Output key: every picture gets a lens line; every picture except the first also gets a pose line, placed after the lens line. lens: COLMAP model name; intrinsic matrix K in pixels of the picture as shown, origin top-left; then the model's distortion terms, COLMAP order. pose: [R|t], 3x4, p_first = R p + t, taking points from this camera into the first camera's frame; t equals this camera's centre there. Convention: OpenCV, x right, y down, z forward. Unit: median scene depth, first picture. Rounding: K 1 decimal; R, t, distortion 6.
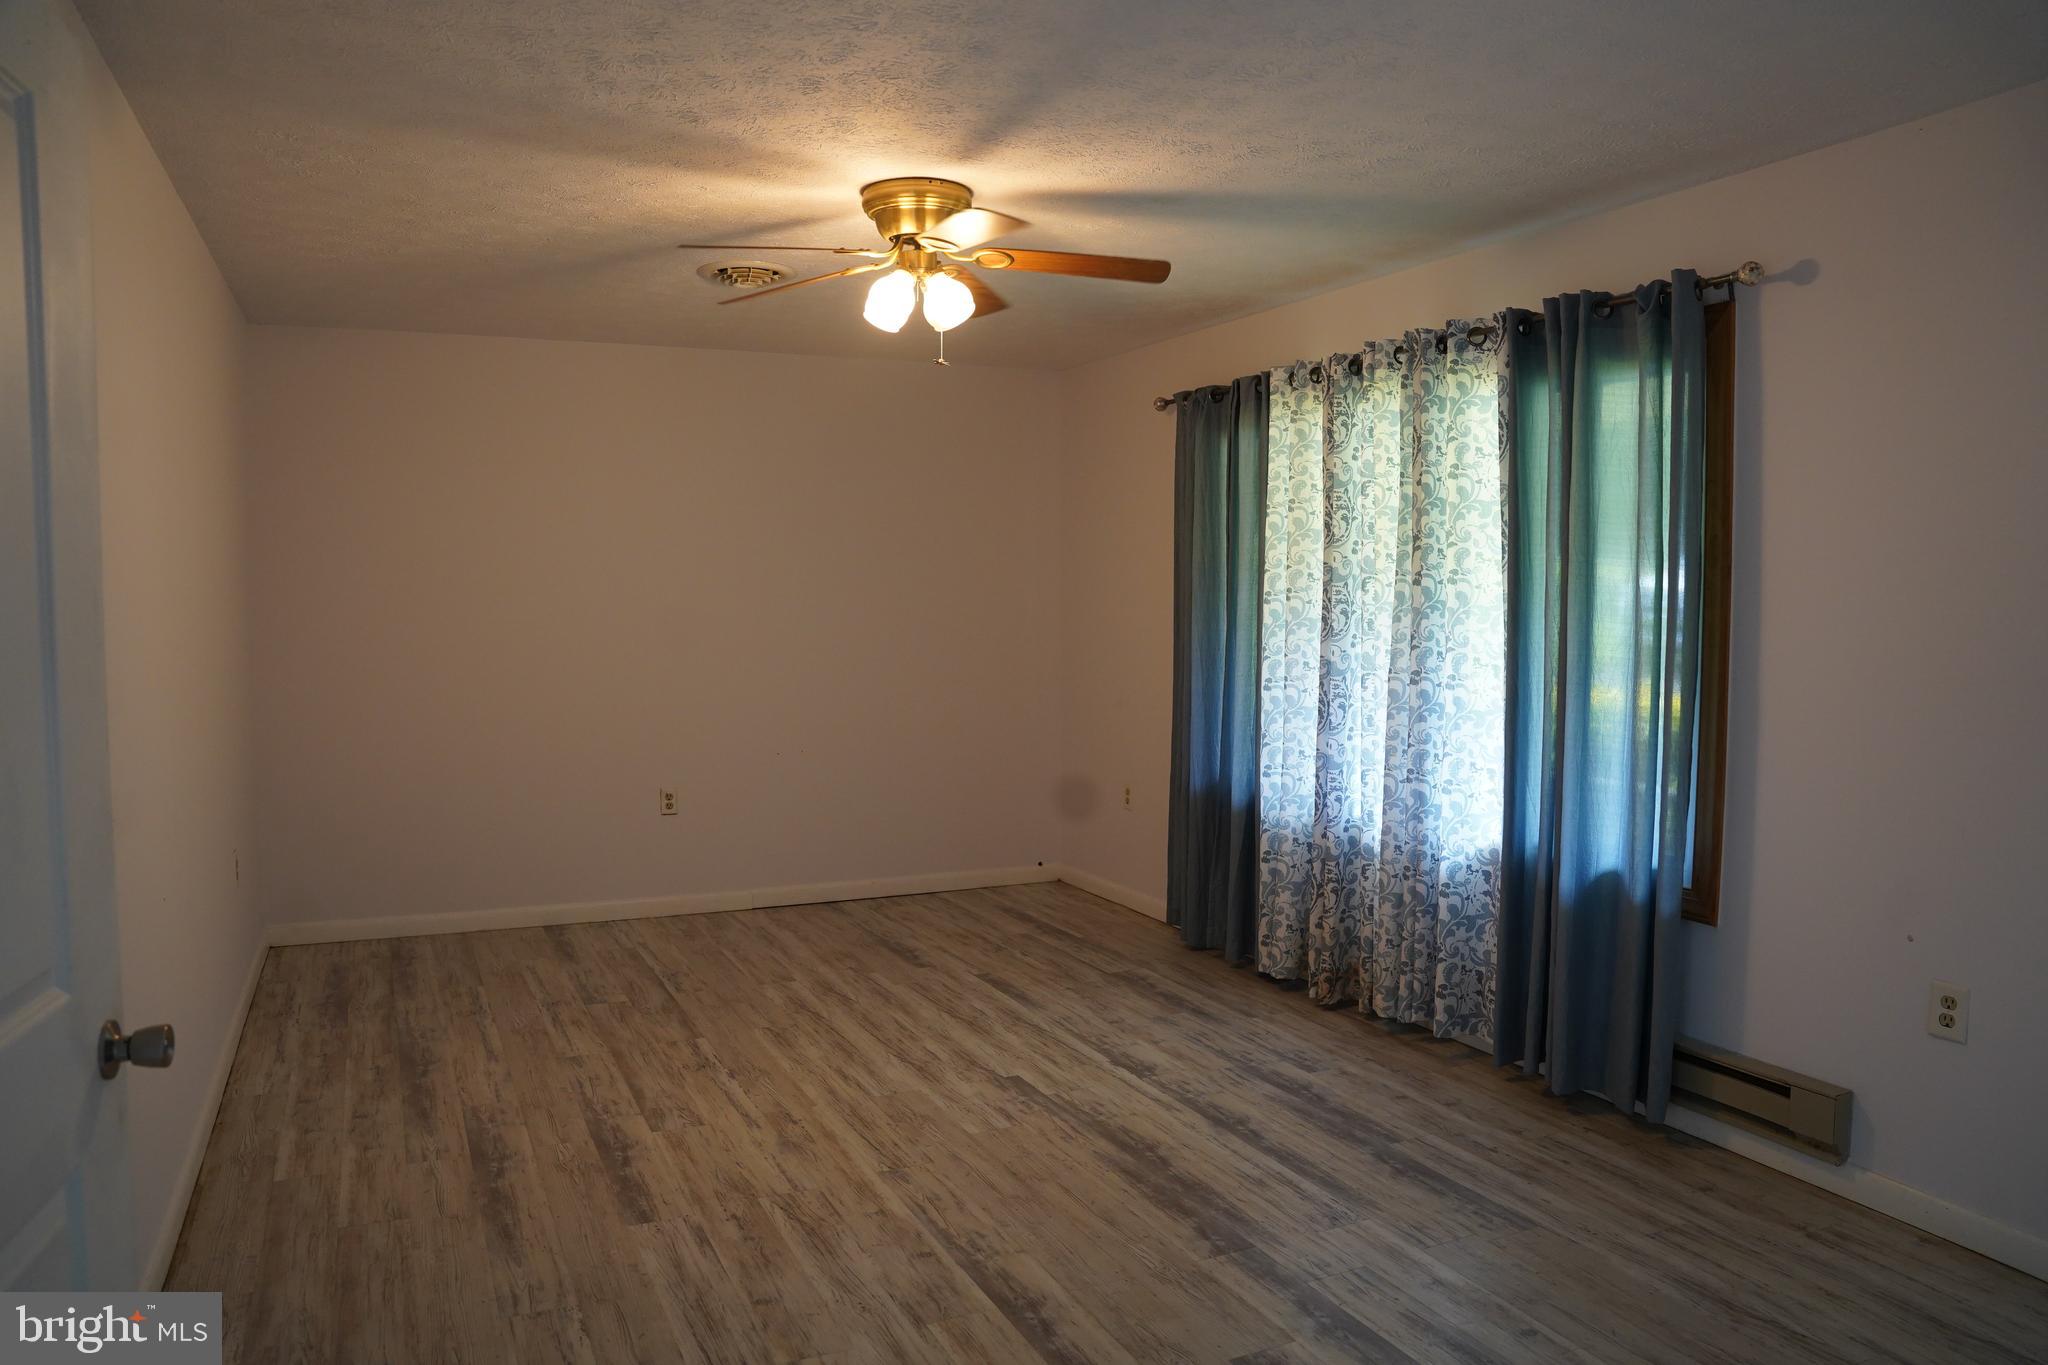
lens RADIAL K [[1413.0, 0, 1025.1], [0, 1413.0, 676.5], [0, 0, 1]] dist [-0.177474, 0.129132]
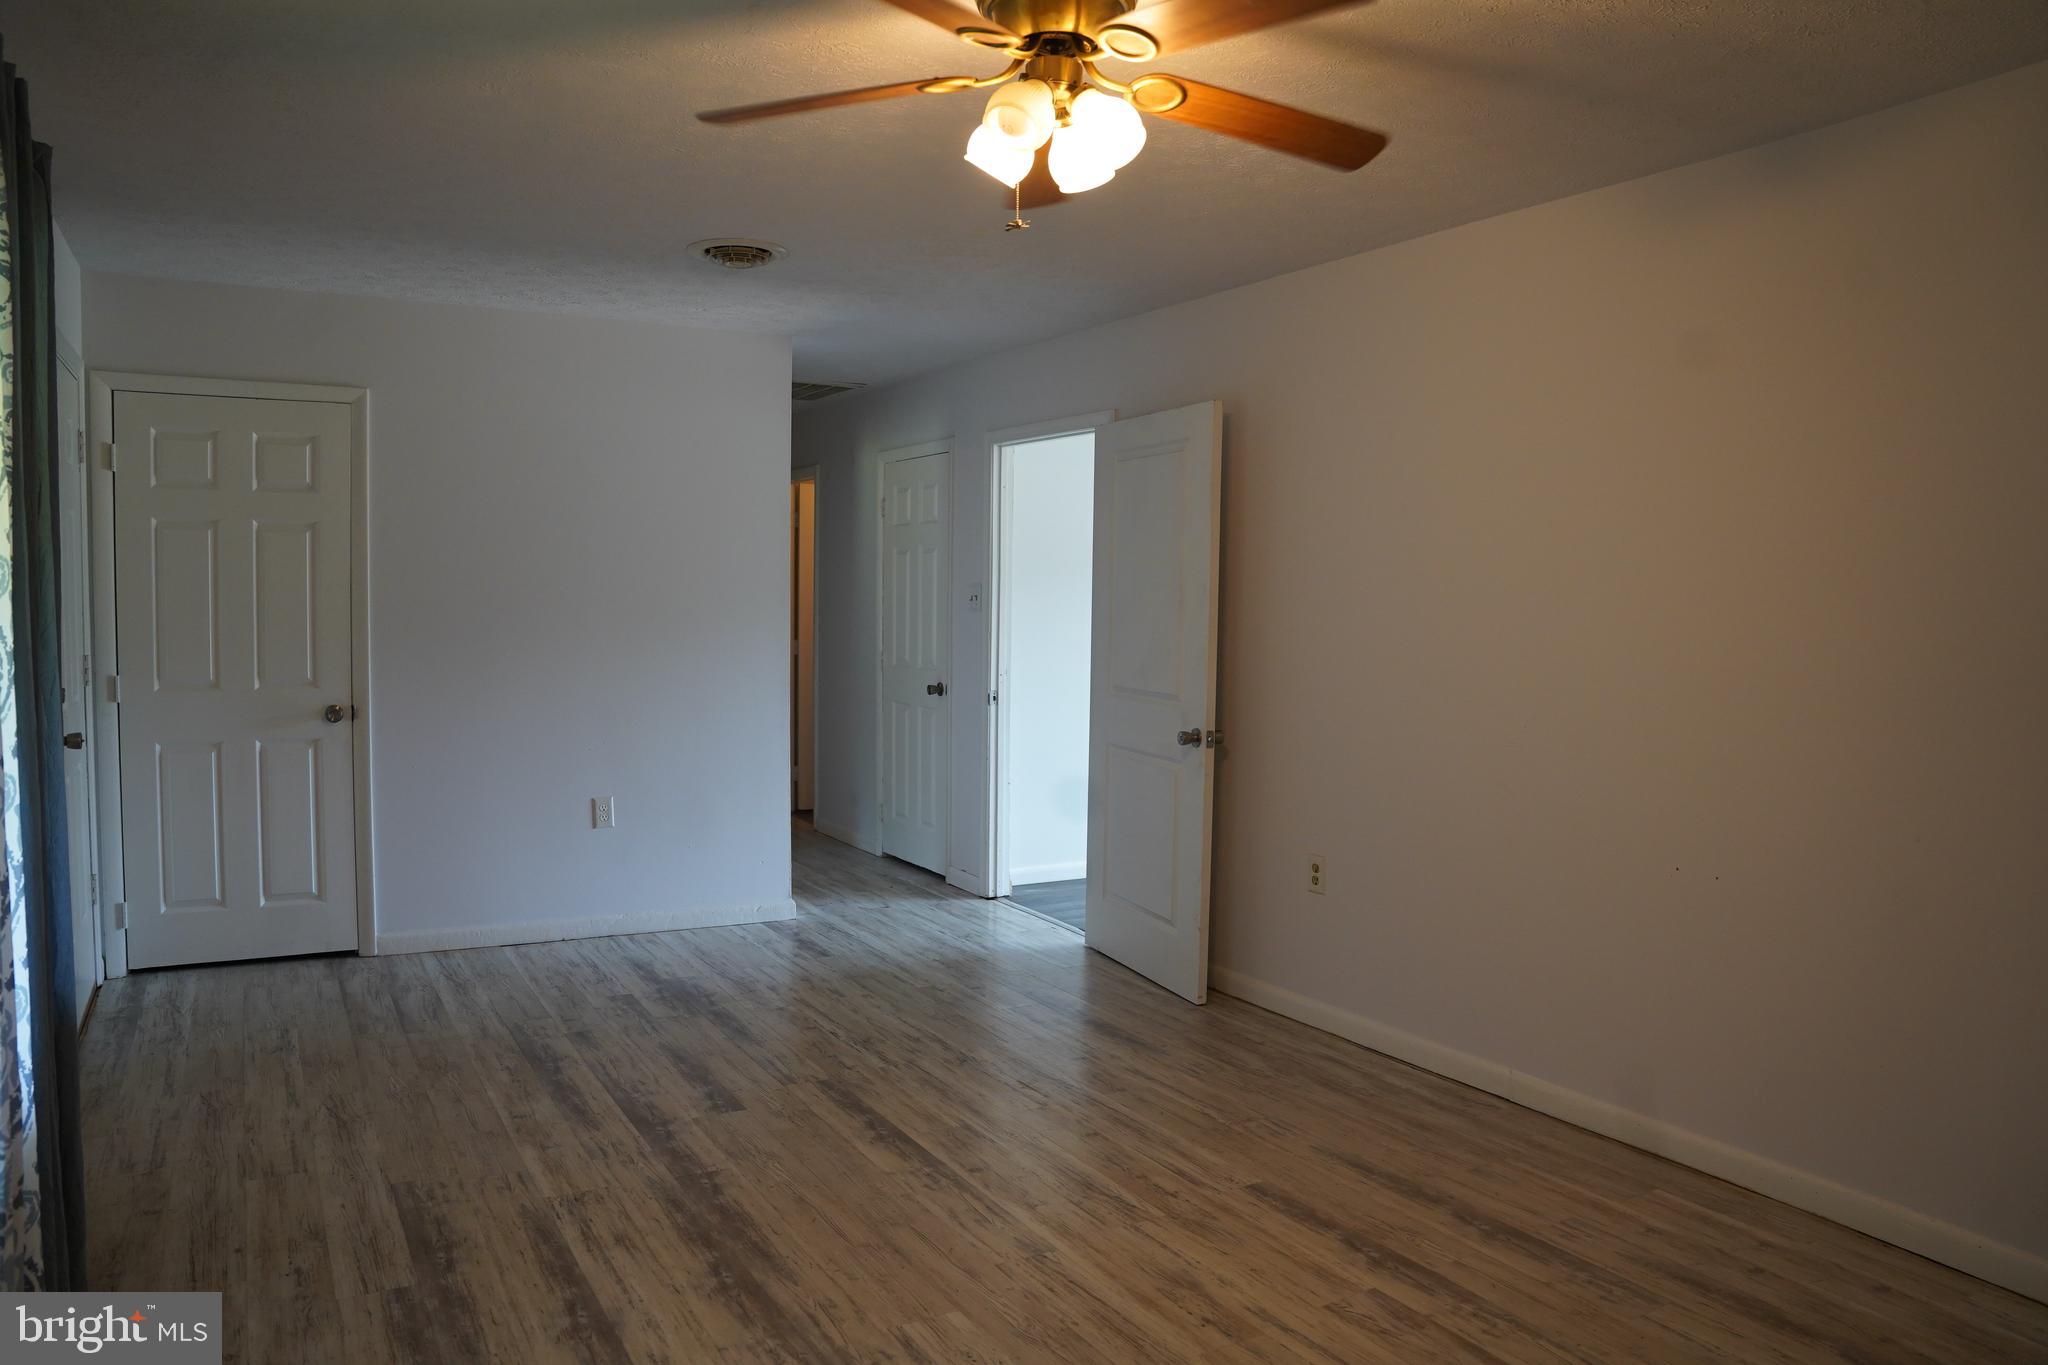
lens RADIAL K [[1413.0, 0, 1025.1], [0, 1413.0, 676.5], [0, 0, 1]] dist [-0.177474, 0.129132]
pose [[-0.995977, -0.008808, -0.089172, -0.007495], [-0.019289, 0.992901, 0.117372, -0.098735], [0.087505, 0.118620, -0.989076, 1.812132]]
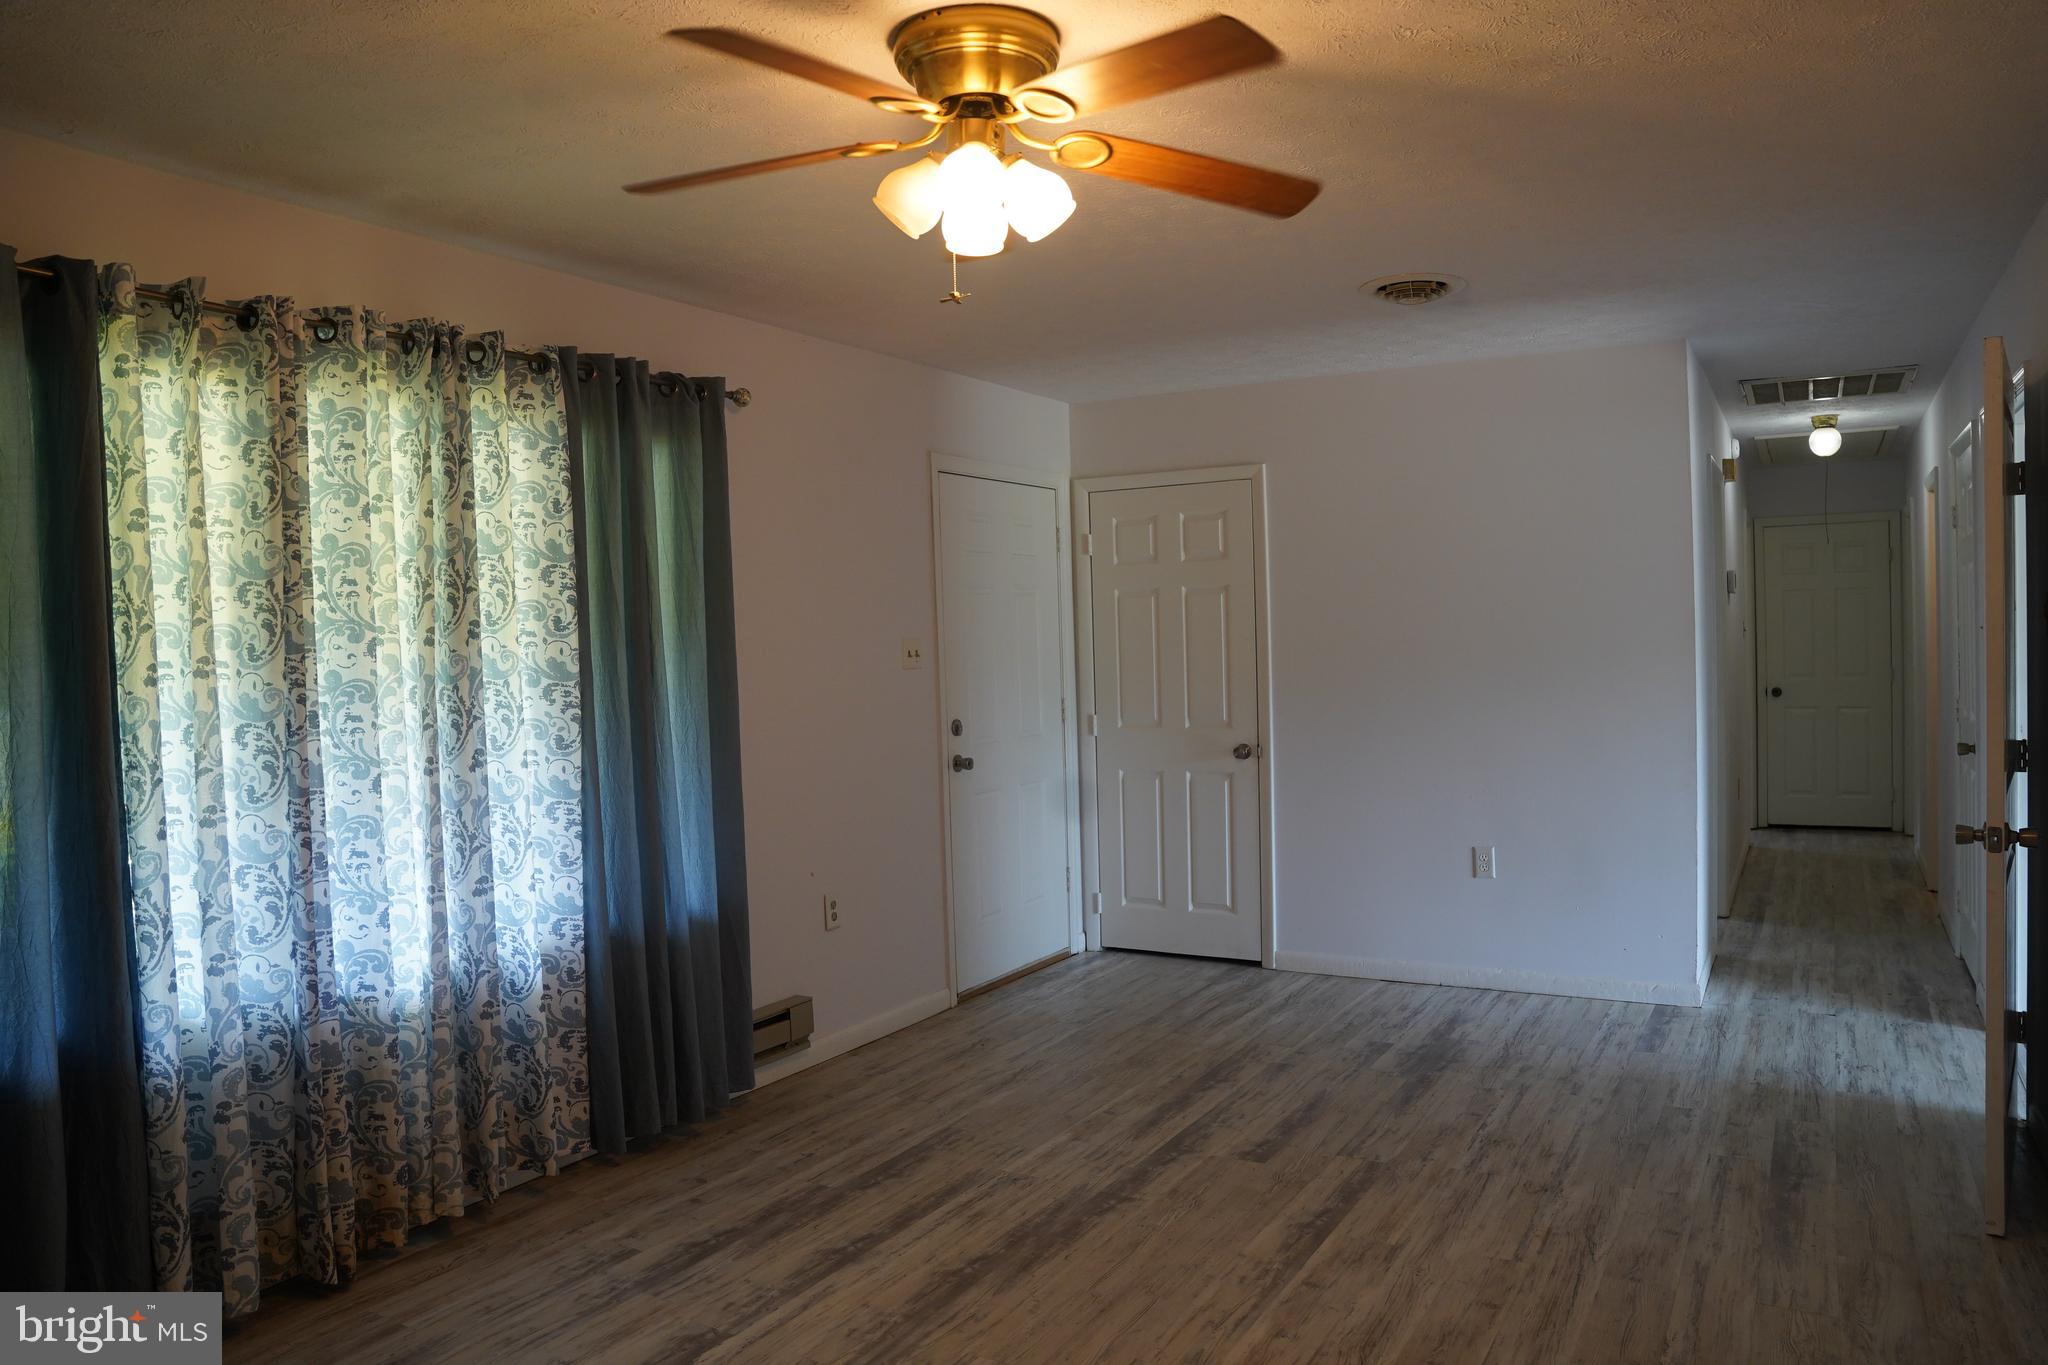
lens RADIAL K [[1413.0, 0, 1025.1], [0, 1413.0, 676.5], [0, 0, 1]] dist [-0.177474, 0.129132]
pose [[-0.563836, -0.006808, 0.825859, -0.682587], [0.077166, 0.995157, 0.060887, -0.090166], [-0.822274, 0.098059, -0.560580, 1.479525]]
